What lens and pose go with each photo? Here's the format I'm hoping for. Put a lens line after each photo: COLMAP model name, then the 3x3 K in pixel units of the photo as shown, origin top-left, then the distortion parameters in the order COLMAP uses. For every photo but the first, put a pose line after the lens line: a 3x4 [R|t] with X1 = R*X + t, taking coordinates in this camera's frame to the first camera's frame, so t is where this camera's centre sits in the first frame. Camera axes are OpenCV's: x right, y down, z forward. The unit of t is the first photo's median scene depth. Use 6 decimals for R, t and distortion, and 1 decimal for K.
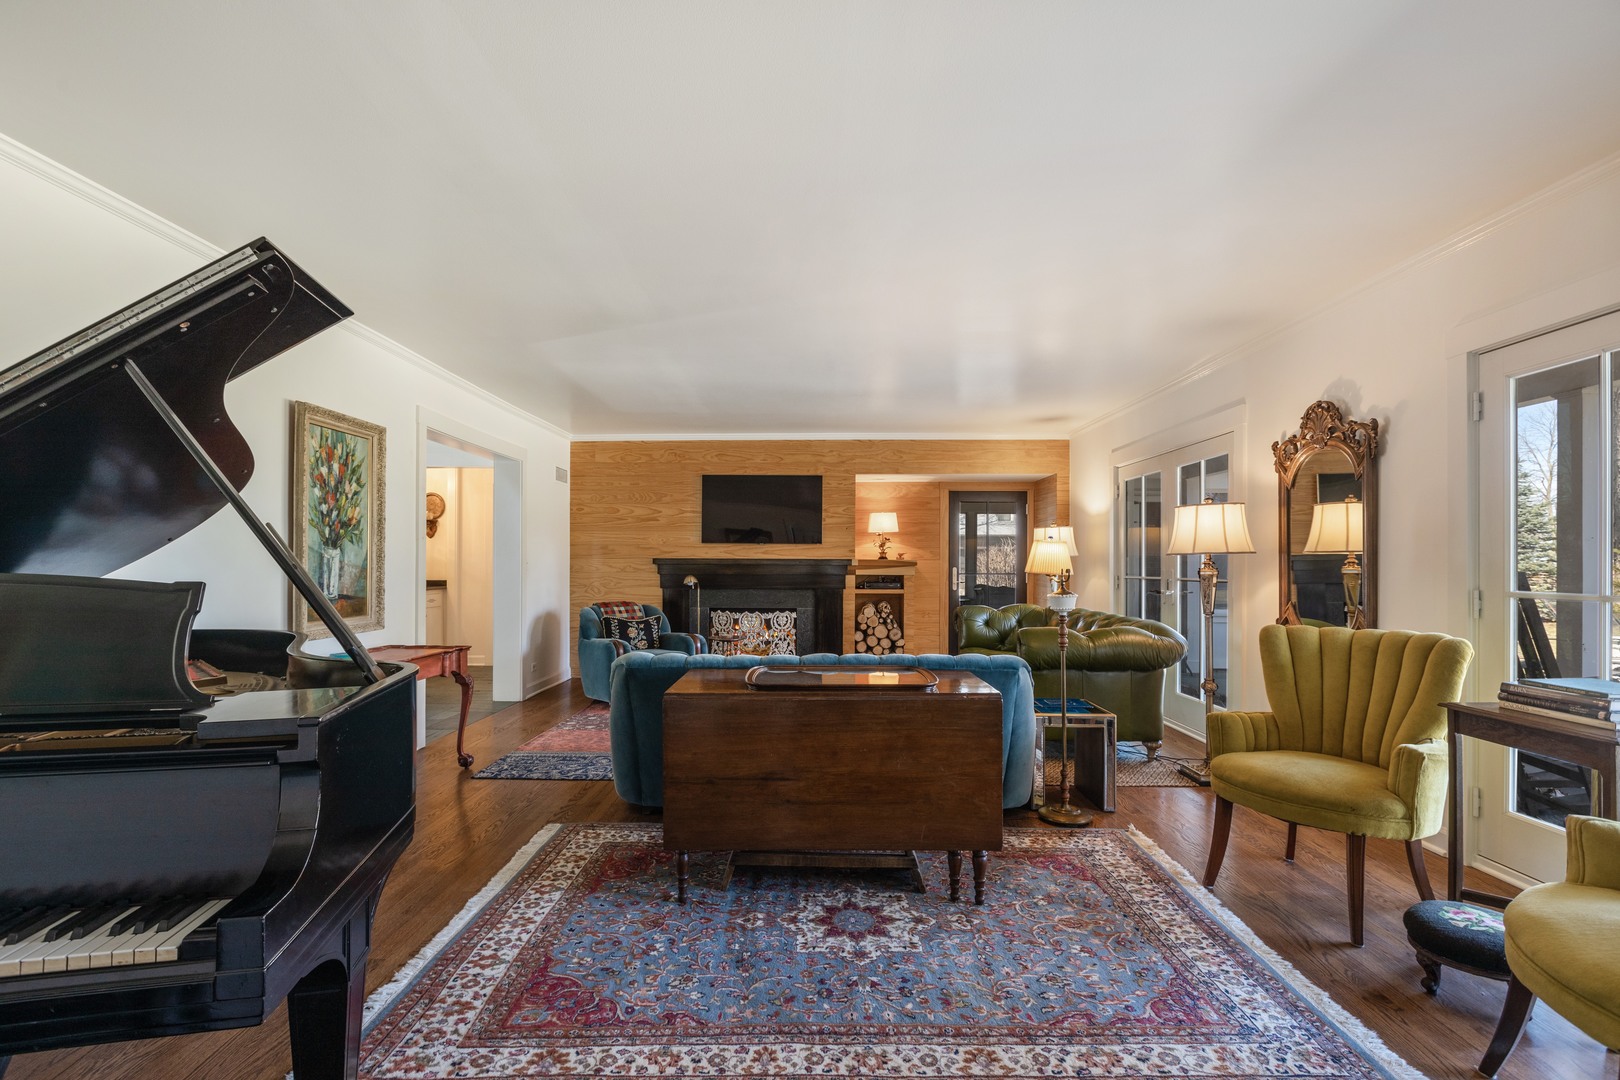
lens RADIAL K [[735.7, 0, 773.9], [0, 735.7, 565.0], [0, 0, 1]] dist [-0.005025, -0.000476]
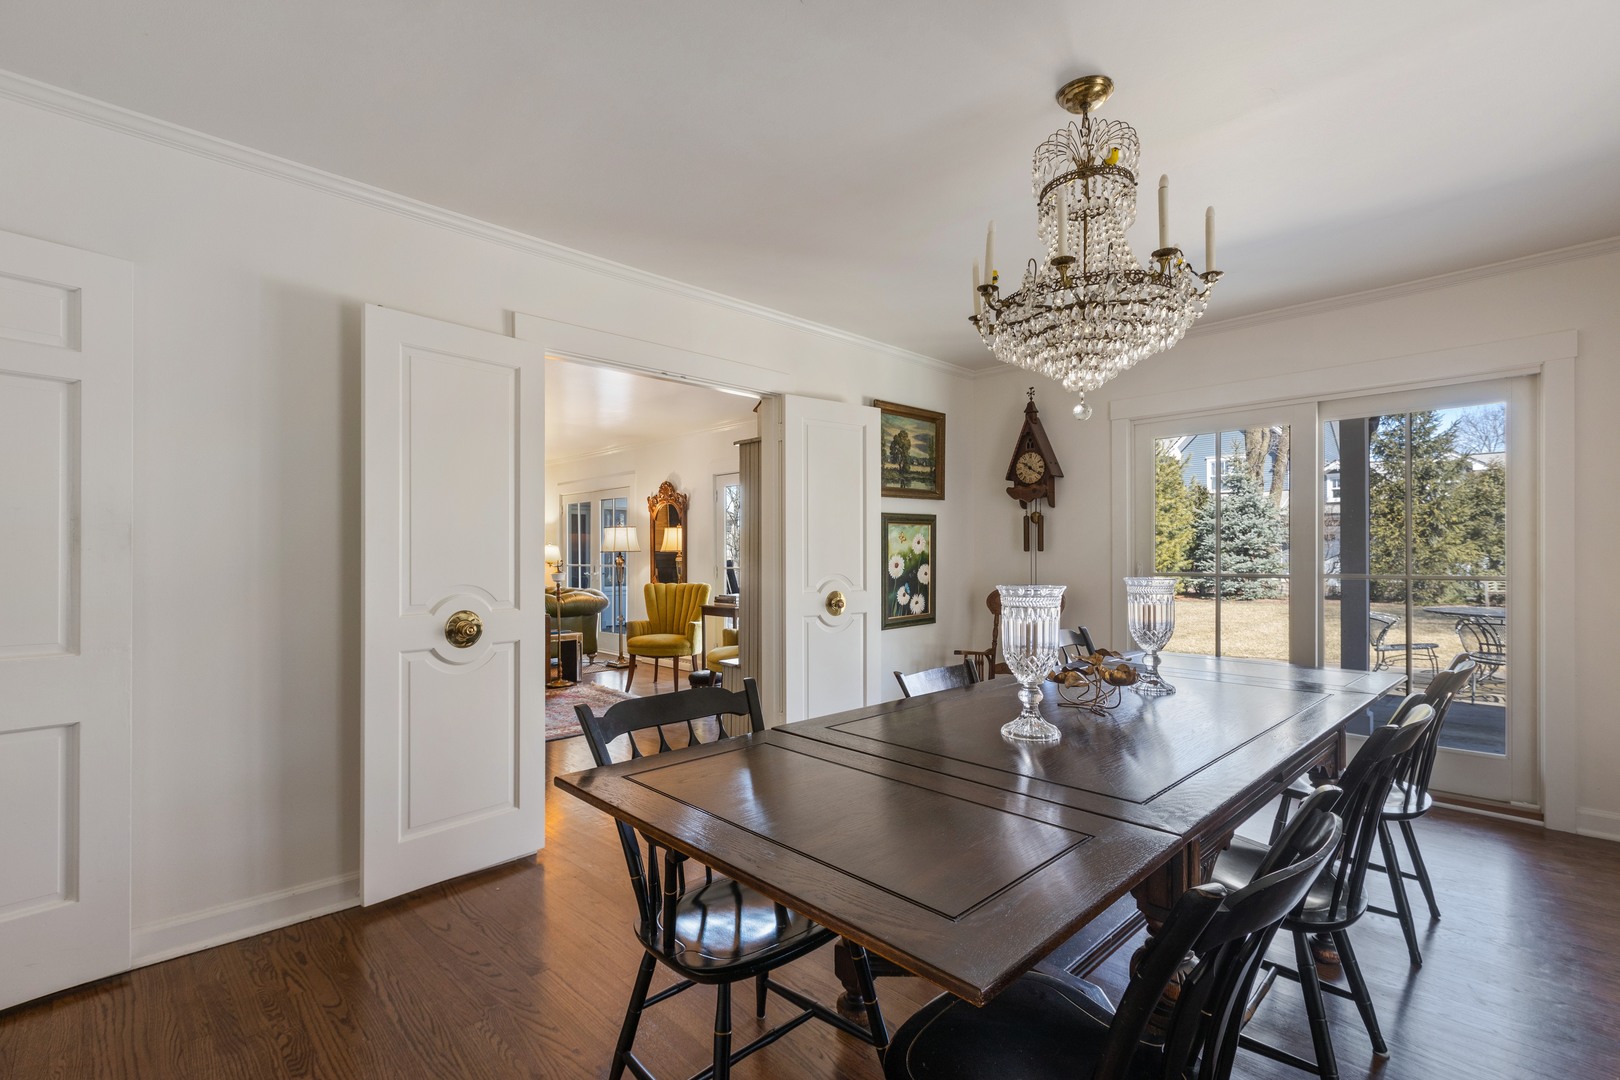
lens RADIAL K [[735.7, 0, 807.2], [0, 735.7, 550.1], [0, 0, 1]] dist [-0.005025, -0.000476]
pose [[0.683137, 0.001897, 0.730288, -0.590377], [0.007402, 0.999927, -0.009522, 0.003129], [-0.730253, 0.011910, 0.683073, -0.832810]]
